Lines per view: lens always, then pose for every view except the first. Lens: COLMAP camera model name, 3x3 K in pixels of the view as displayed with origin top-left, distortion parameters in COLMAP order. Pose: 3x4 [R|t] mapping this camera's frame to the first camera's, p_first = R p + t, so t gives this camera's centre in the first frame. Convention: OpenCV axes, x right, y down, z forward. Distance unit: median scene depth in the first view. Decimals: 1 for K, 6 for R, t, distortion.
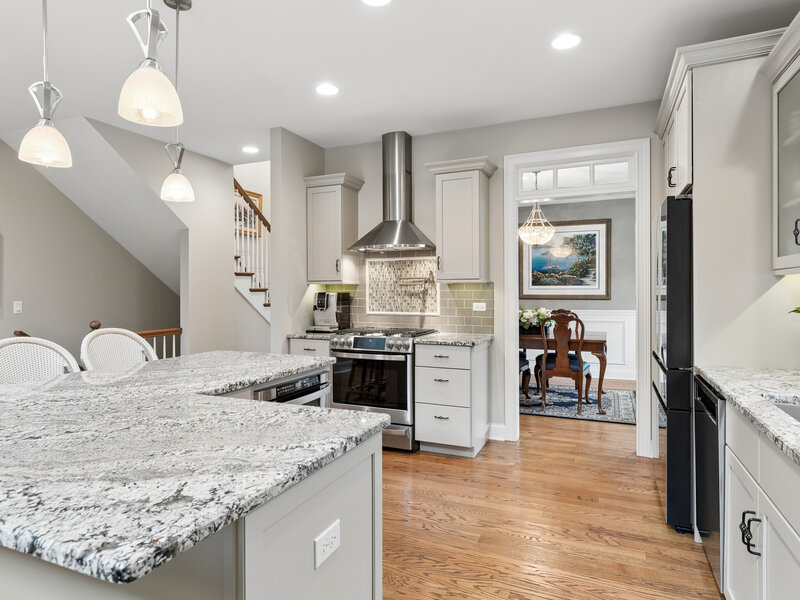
lens RADIAL K [[478.3, 0, 399.0], [0, 478.3, 298.7], [0, 0, 1]] dist [0.002282, 0.001670]
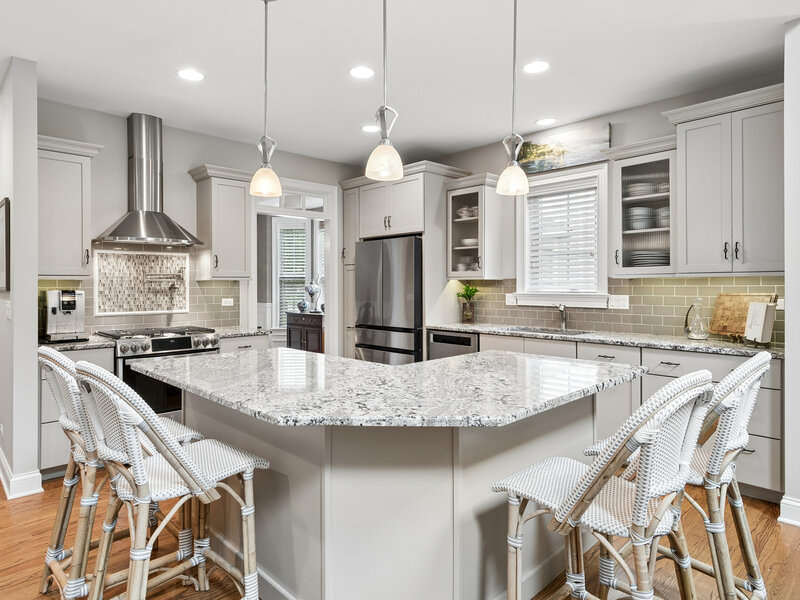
lens RADIAL K [[478.3, 0, 398.6], [0, 478.3, 293.1], [0, 0, 1]] dist [0.002282, 0.001670]
pose [[0.381027, -0.010596, 0.924503, -0.665582], [0.019609, 0.999802, 0.003377, -0.000157], [-0.924356, 0.016841, 0.381159, 0.204356]]
